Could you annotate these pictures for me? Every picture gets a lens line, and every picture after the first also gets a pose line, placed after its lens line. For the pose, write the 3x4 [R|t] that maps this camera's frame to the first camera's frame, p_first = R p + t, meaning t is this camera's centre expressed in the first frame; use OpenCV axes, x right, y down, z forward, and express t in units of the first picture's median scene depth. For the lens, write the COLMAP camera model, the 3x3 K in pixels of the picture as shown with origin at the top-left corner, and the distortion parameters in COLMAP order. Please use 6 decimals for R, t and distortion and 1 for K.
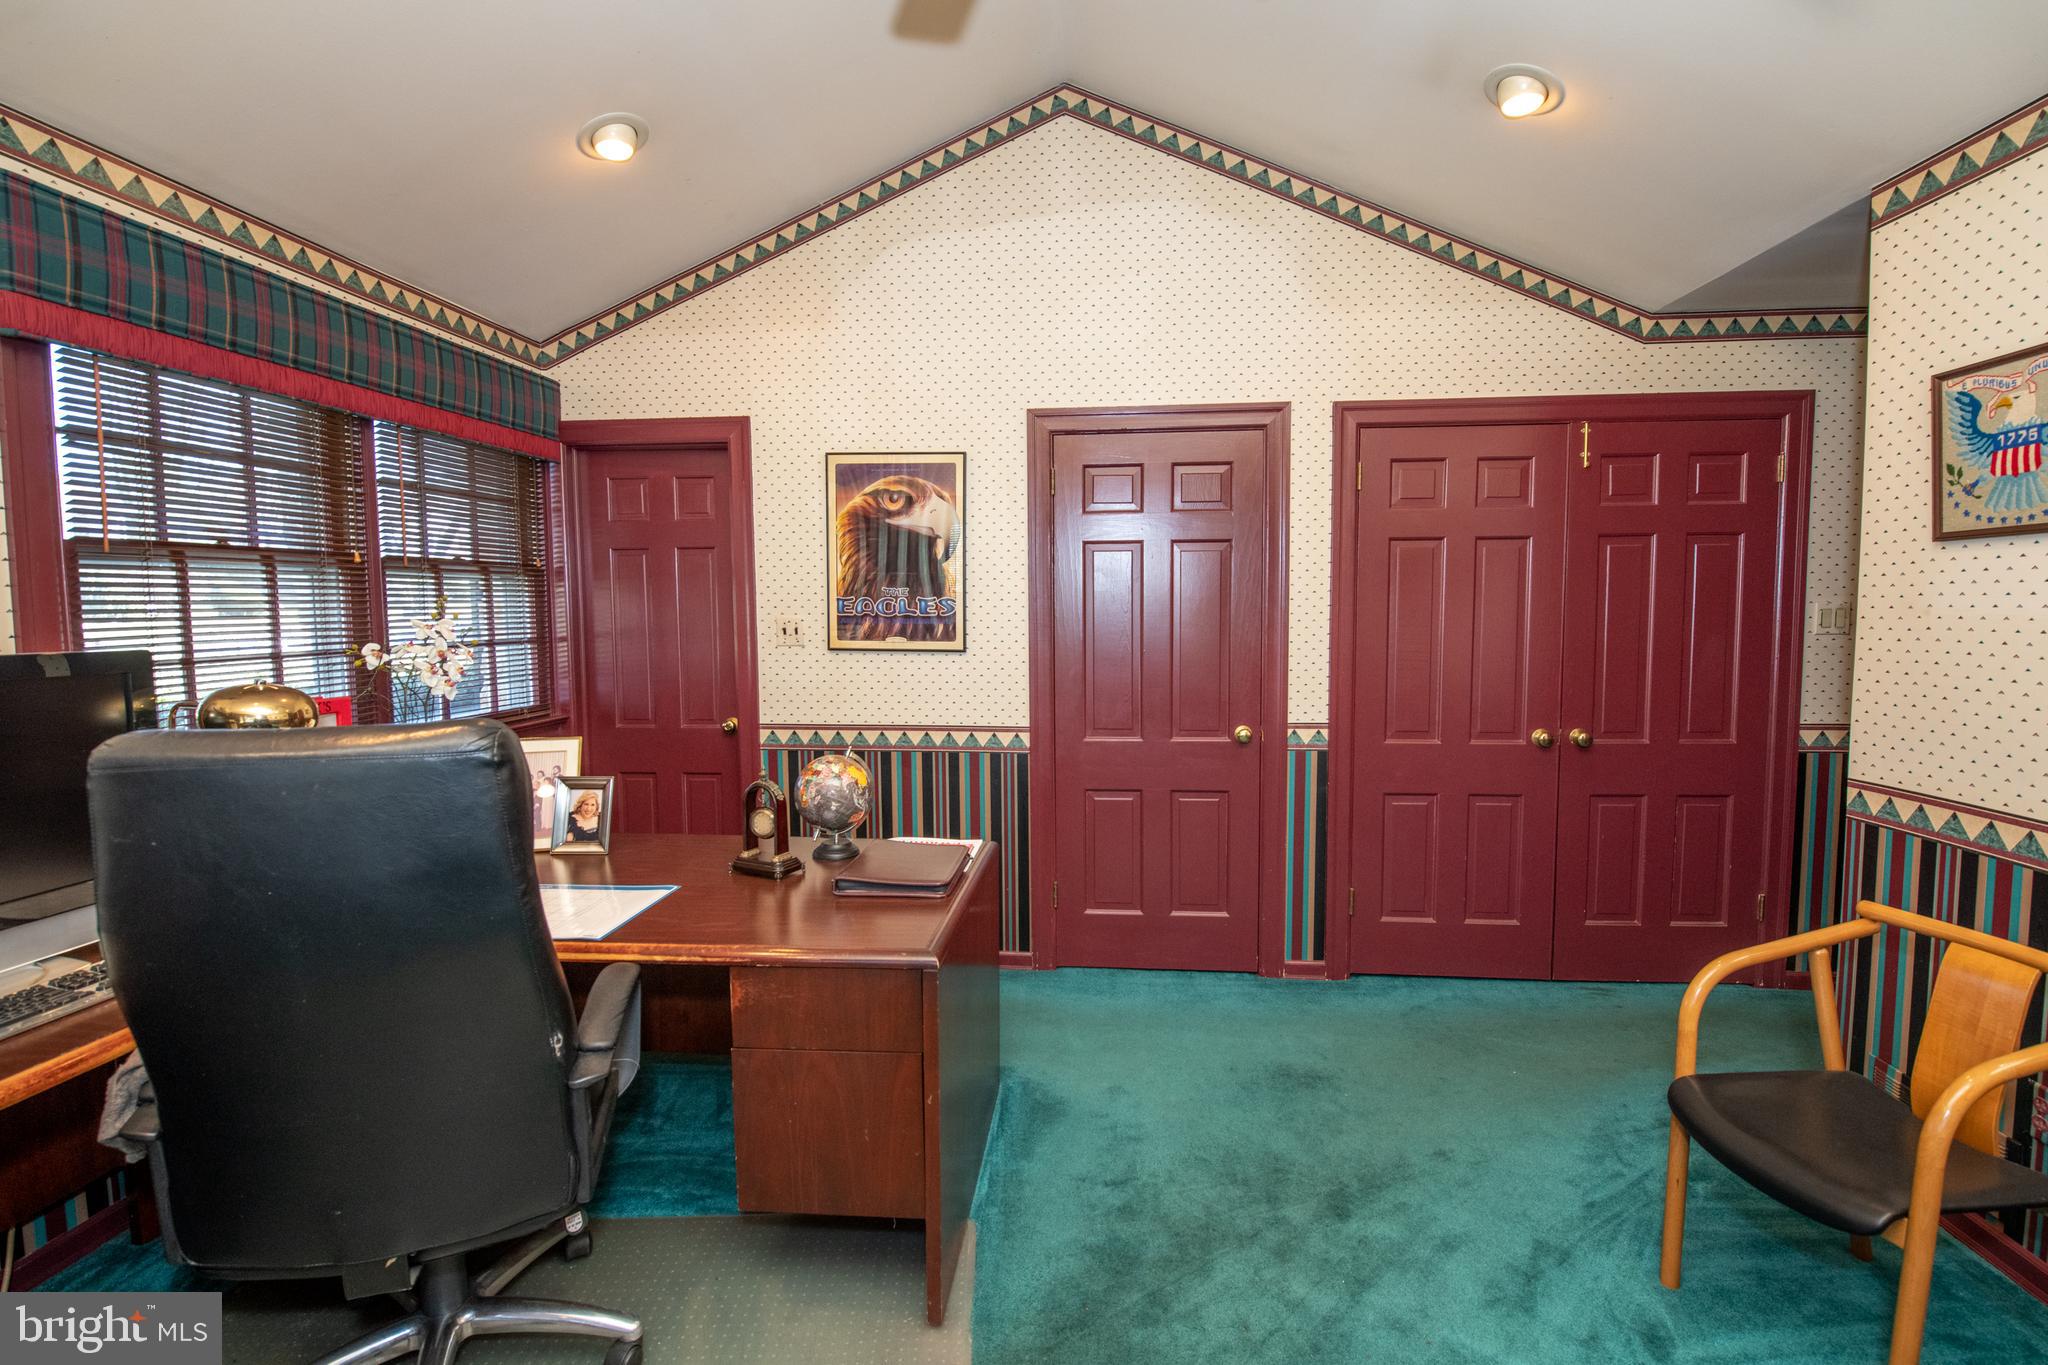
lens RADIAL K [[867.5, 0, 1022.9], [0, 867.5, 681.1], [0, 0, 1]] dist [-0.009803, -0.003204]
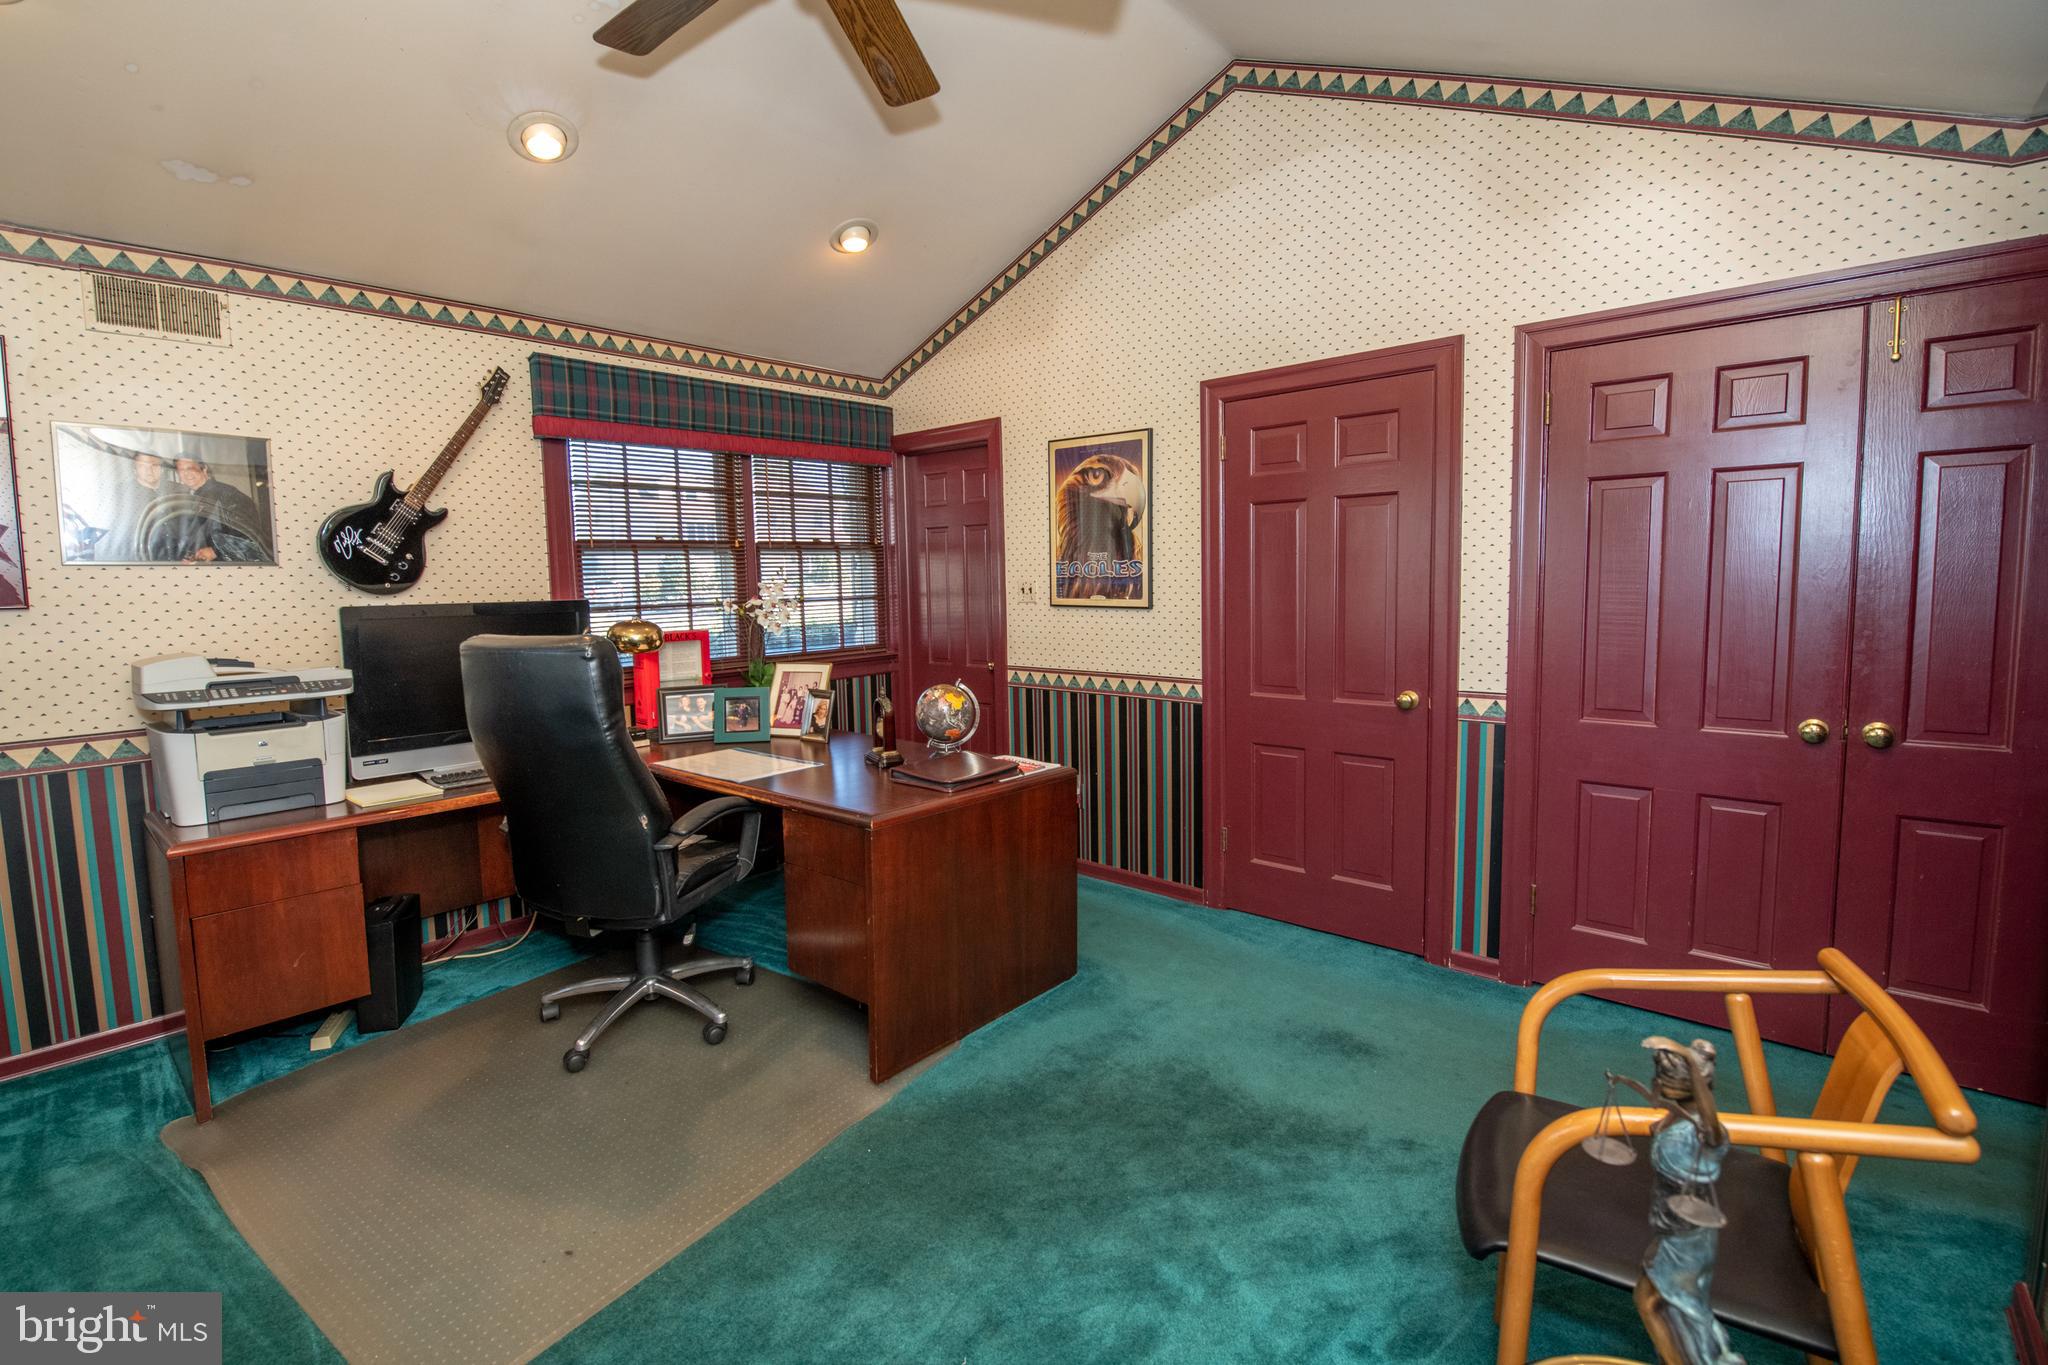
lens RADIAL K [[867.5, 0, 1028.9], [0, 867.5, 670.1], [0, 0, 1]] dist [-0.009803, -0.003204]
pose [[0.820450, 0.049984, -0.569529, 0.451526], [-0.032635, 0.998641, 0.040630, 0.004711], [0.570786, -0.014748, 0.820966, -0.002053]]
